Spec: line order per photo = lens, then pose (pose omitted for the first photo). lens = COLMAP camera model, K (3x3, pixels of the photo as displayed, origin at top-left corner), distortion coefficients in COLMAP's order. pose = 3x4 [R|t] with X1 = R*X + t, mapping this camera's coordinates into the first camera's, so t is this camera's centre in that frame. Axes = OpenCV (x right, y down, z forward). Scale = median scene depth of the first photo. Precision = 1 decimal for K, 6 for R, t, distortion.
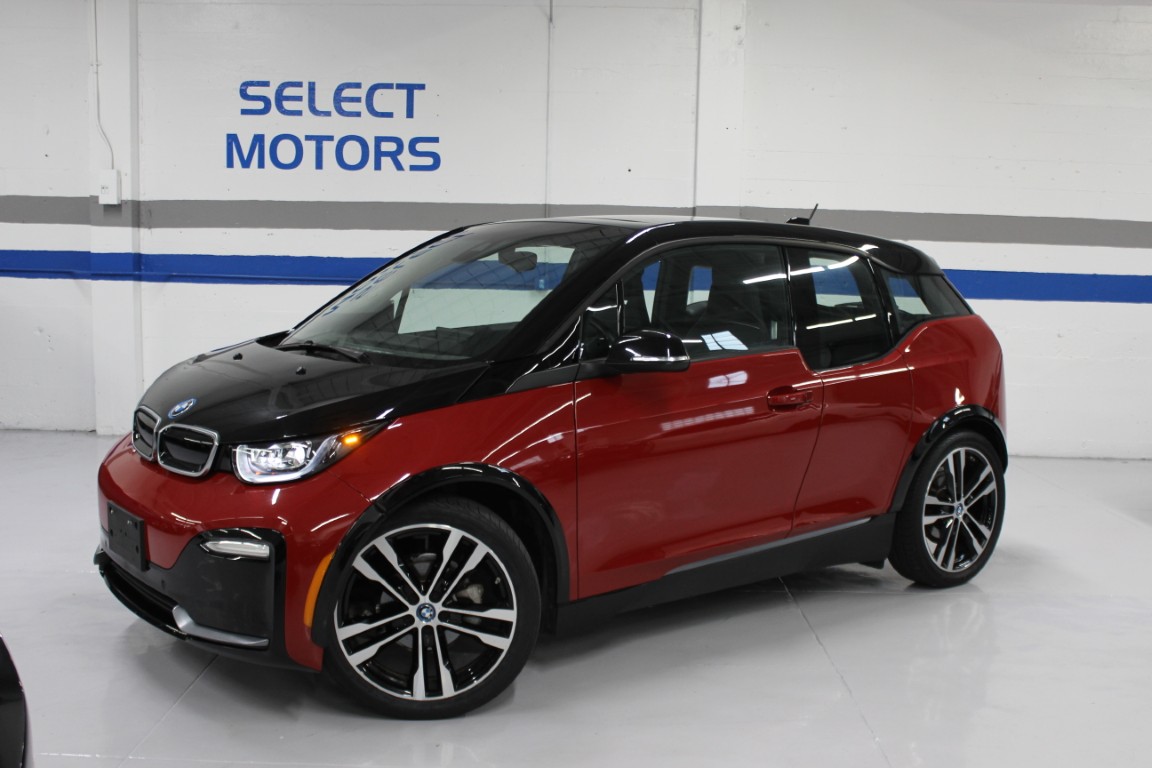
lens RADIAL K [[1227.0, 0, 576.0], [0, 1227.0, 384.0], [0, 0, 1]] dist [-0.127470, 0.153911]
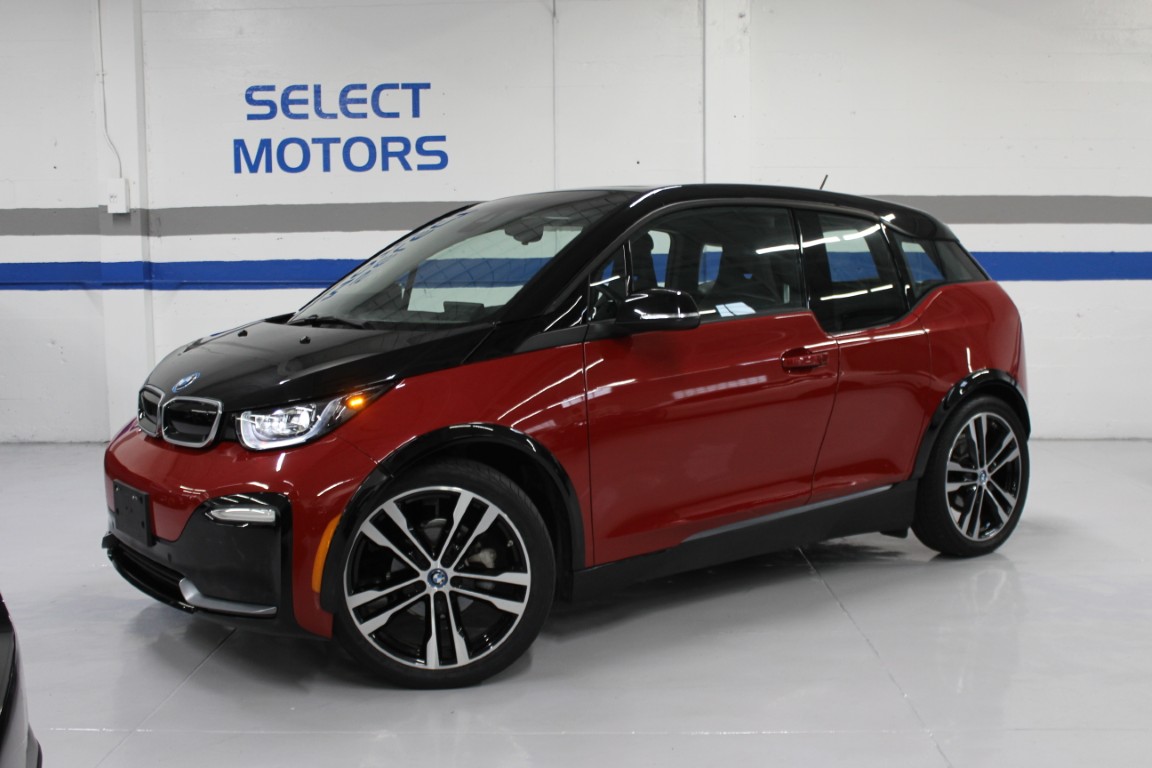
lens RADIAL K [[1227.0, 0, 576.0], [0, 1227.0, 384.0], [0, 0, 1]] dist [-0.127470, 0.153911]
pose [[0.999416, -0.030470, -0.015479, 0.007443], [0.030166, 0.999355, -0.019488, 0.053805], [0.016063, 0.019009, 0.999690, 0.021529]]
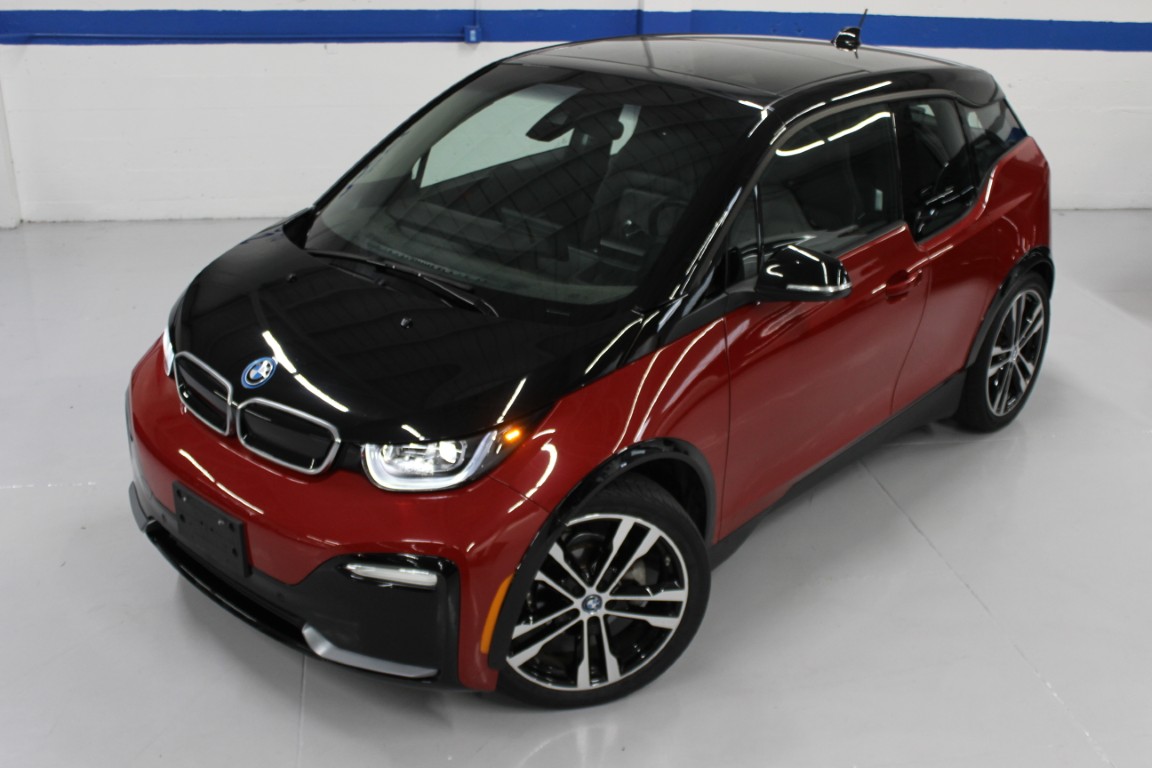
lens RADIAL K [[1227.0, 0, 576.0], [0, 1227.0, 384.0], [0, 0, 1]] dist [-0.127470, 0.153911]
pose [[0.984807, -0.062286, 0.162099, -0.265955], [0.012851, 0.957041, 0.289666, -0.223258], [-0.173177, -0.283182, 0.943301, 0.199488]]
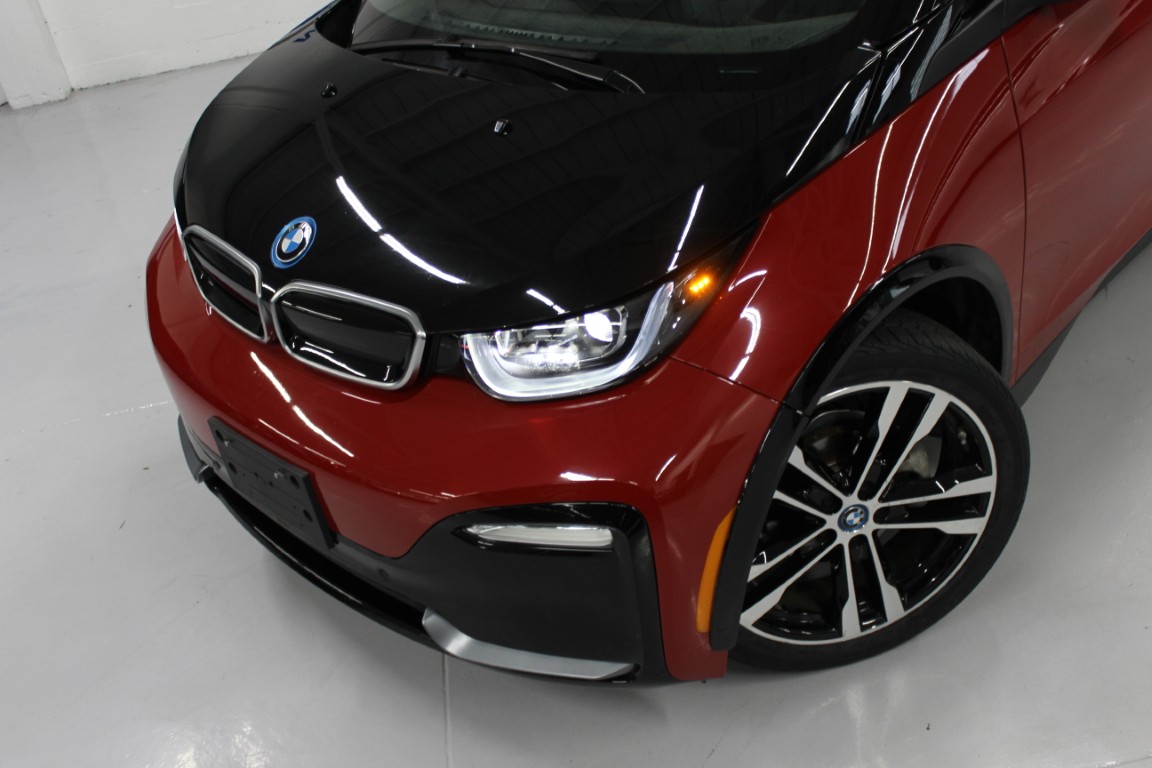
lens RADIAL K [[1227.0, 0, 576.0], [0, 1227.0, 384.0], [0, 0, 1]] dist [-0.127470, 0.153911]
pose [[0.974787, -0.222799, 0.012308, -0.240811], [0.196056, 0.881511, 0.429534, -0.140464], [-0.106550, -0.416291, 0.902967, 0.511666]]
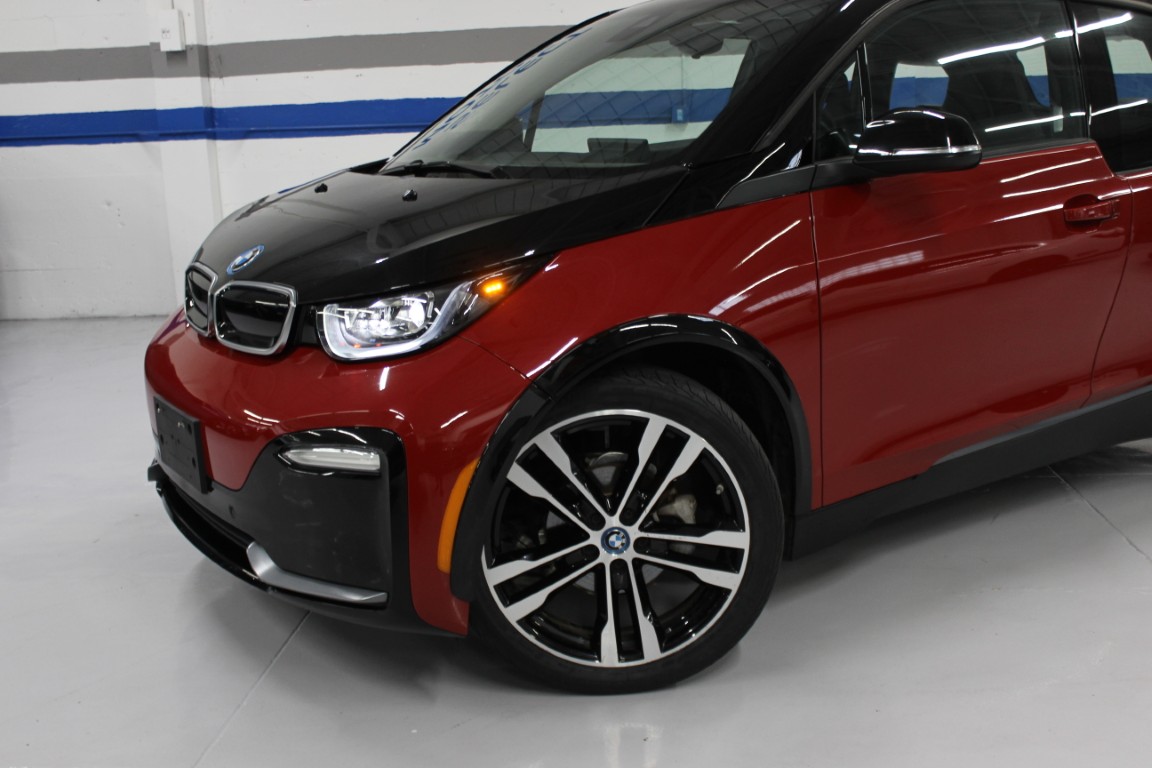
lens RADIAL K [[1227.0, 0, 576.0], [0, 1227.0, 384.0], [0, 0, 1]] dist [-0.127470, 0.153911]
pose [[0.995600, -0.039412, -0.085017, -0.082643], [0.048054, 0.993610, 0.102125, 0.030956], [0.080449, -0.105761, 0.991132, 0.332475]]
